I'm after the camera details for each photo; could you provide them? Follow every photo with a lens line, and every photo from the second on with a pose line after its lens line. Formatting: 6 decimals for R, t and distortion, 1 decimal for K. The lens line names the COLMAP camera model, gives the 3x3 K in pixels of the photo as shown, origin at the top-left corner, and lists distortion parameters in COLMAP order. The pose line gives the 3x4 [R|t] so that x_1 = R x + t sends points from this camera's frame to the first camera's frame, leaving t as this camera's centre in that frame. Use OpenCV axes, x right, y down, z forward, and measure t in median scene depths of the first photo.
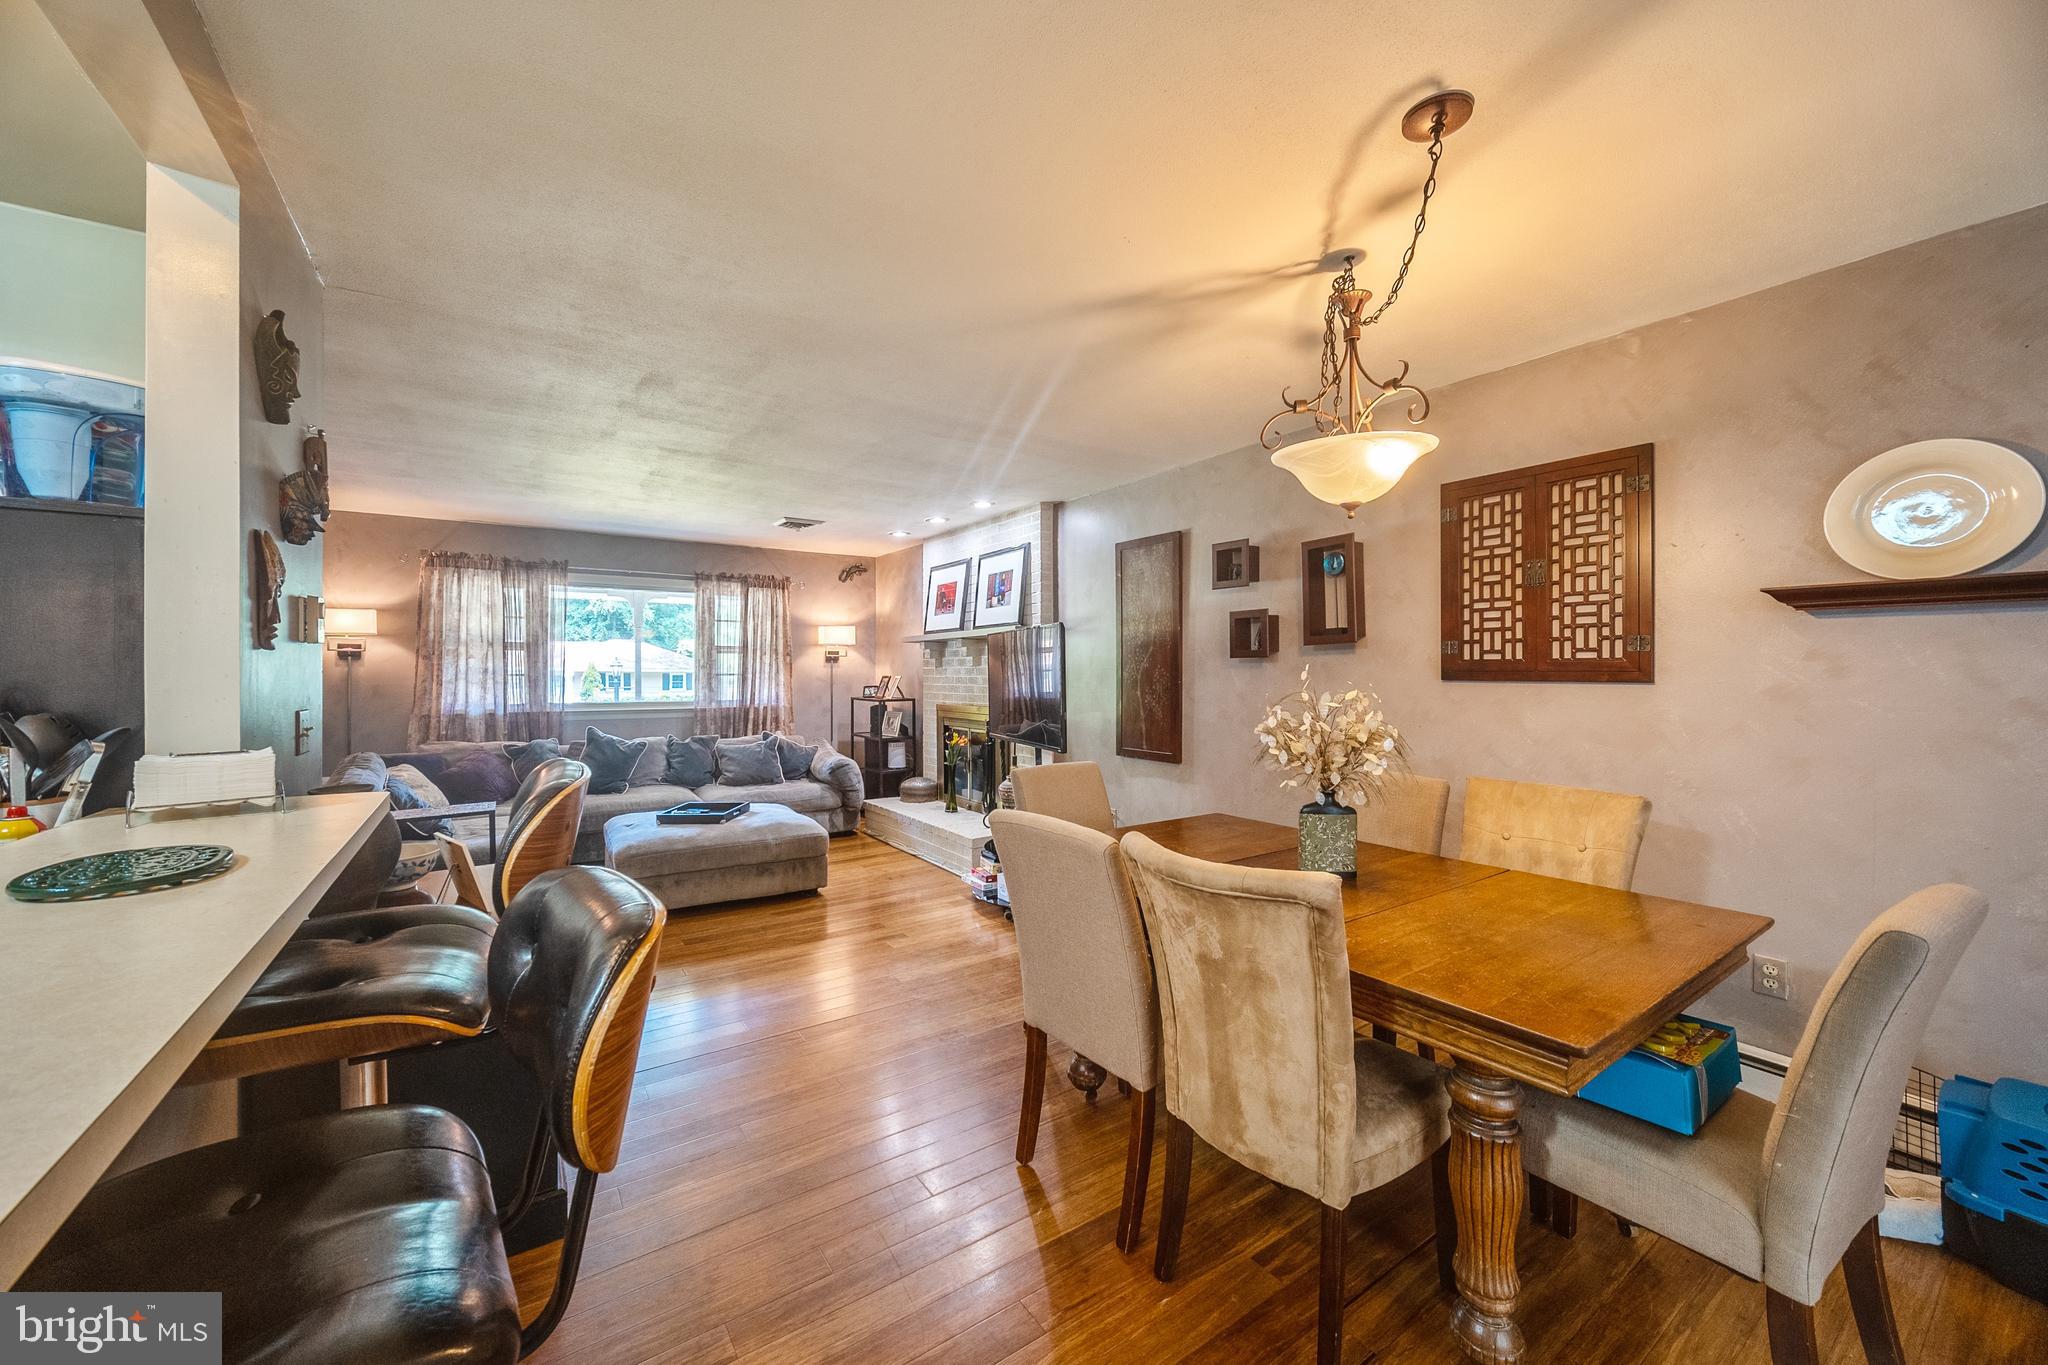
lens RADIAL K [[769.8, 0, 990.3], [0, 769.8, 682.2], [0, 0, 1]] dist [0.000227, 0.000025]
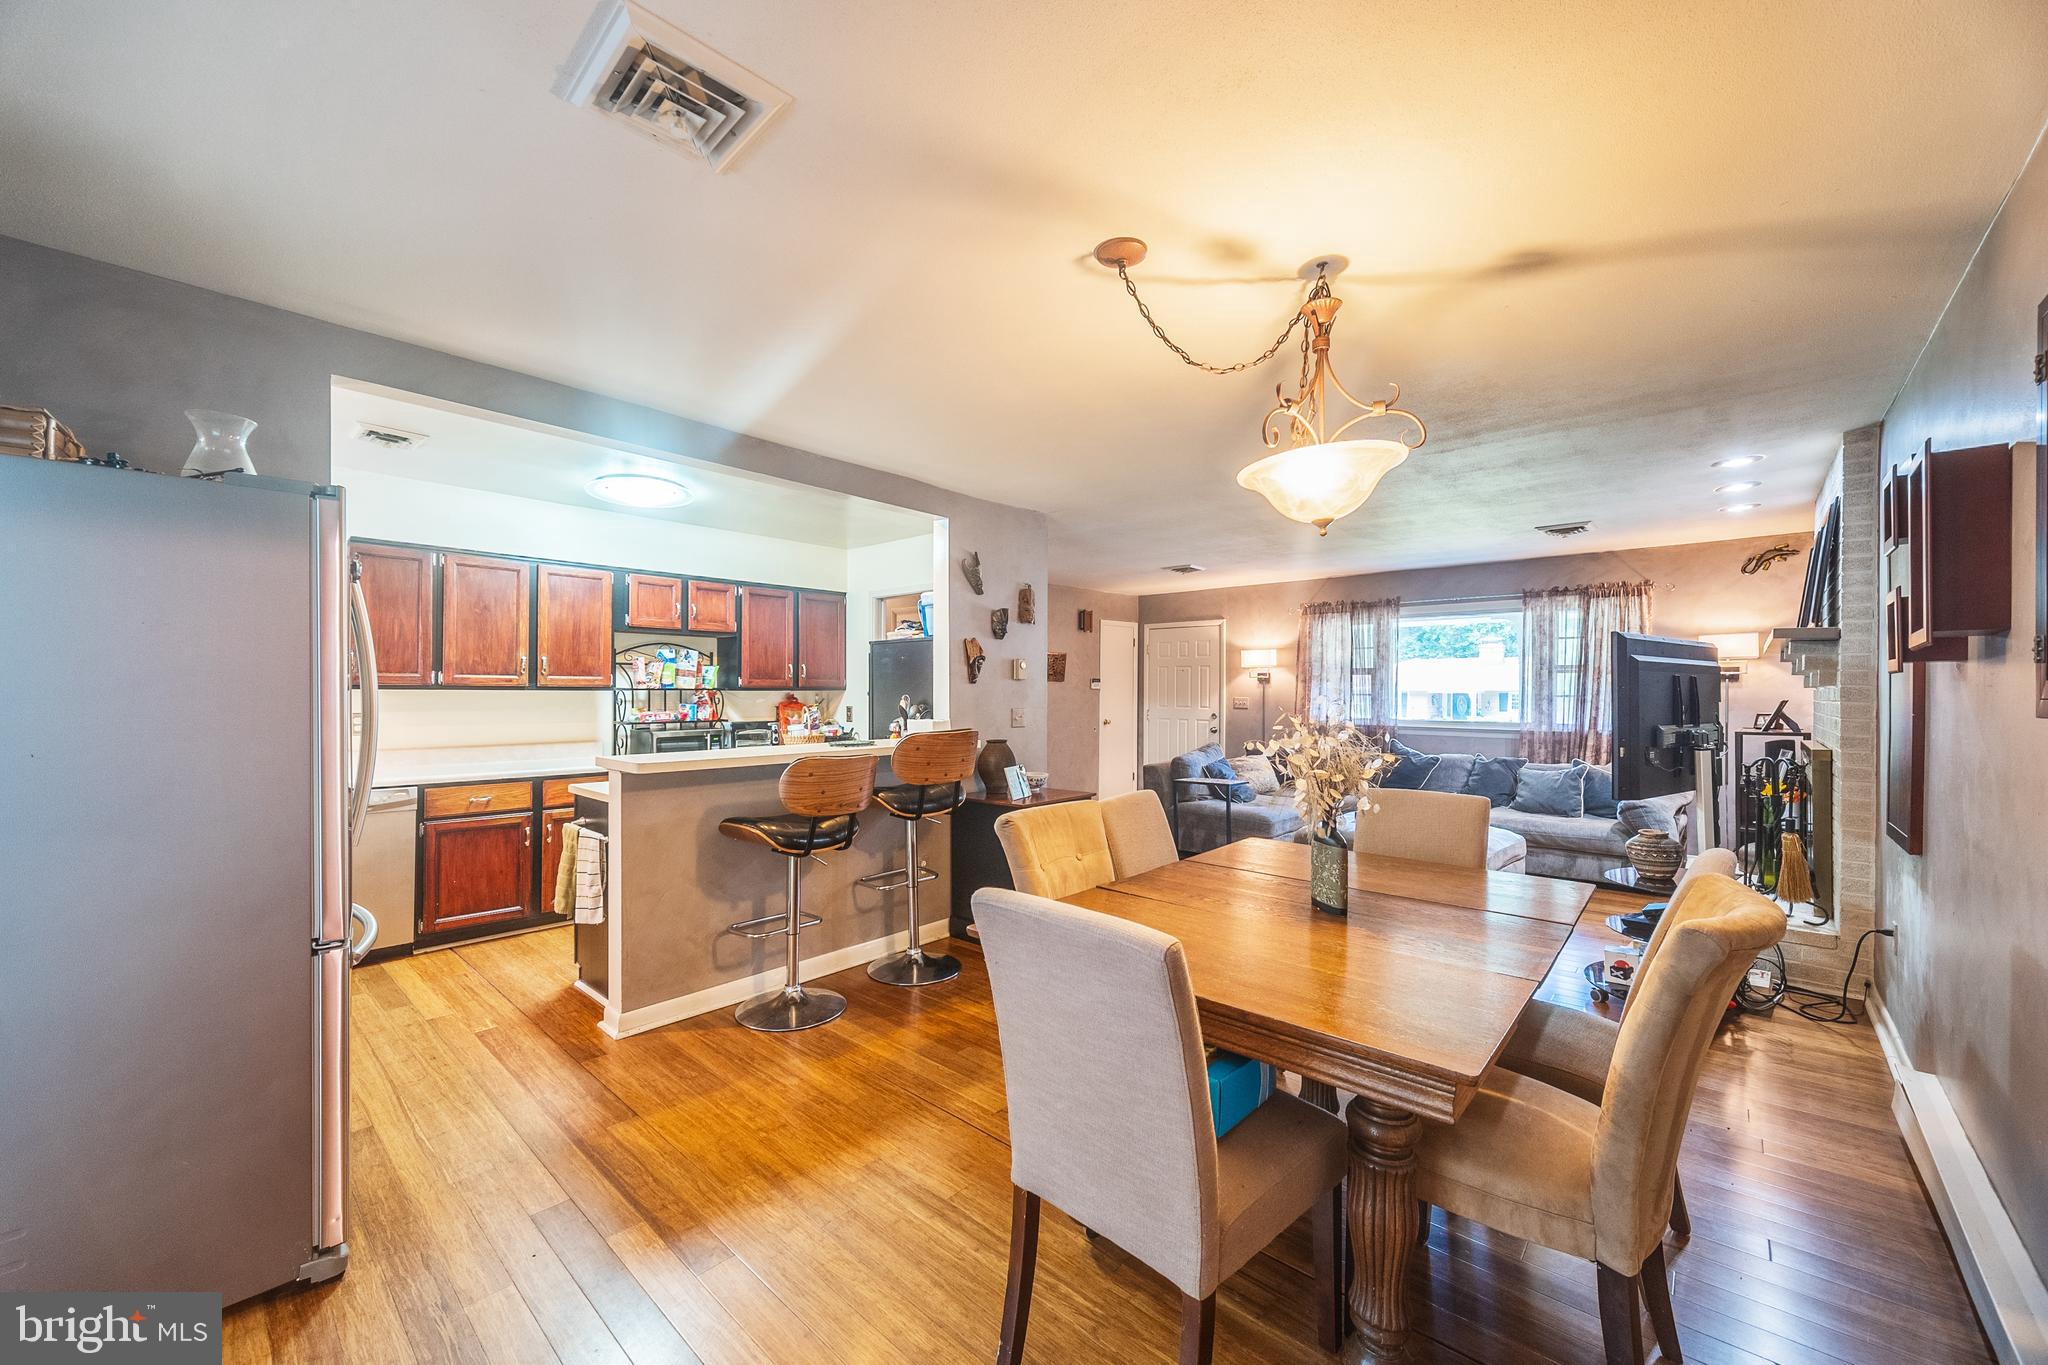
lens RADIAL K [[769.8, 0, 990.3], [0, 769.8, 682.2], [0, 0, 1]] dist [0.000227, 0.000025]
pose [[0.226052, -0.009464, -0.974069, 0.448291], [-0.016278, 0.999776, -0.013491, -0.002842], [0.973979, 0.018905, 0.225847, 0.132778]]
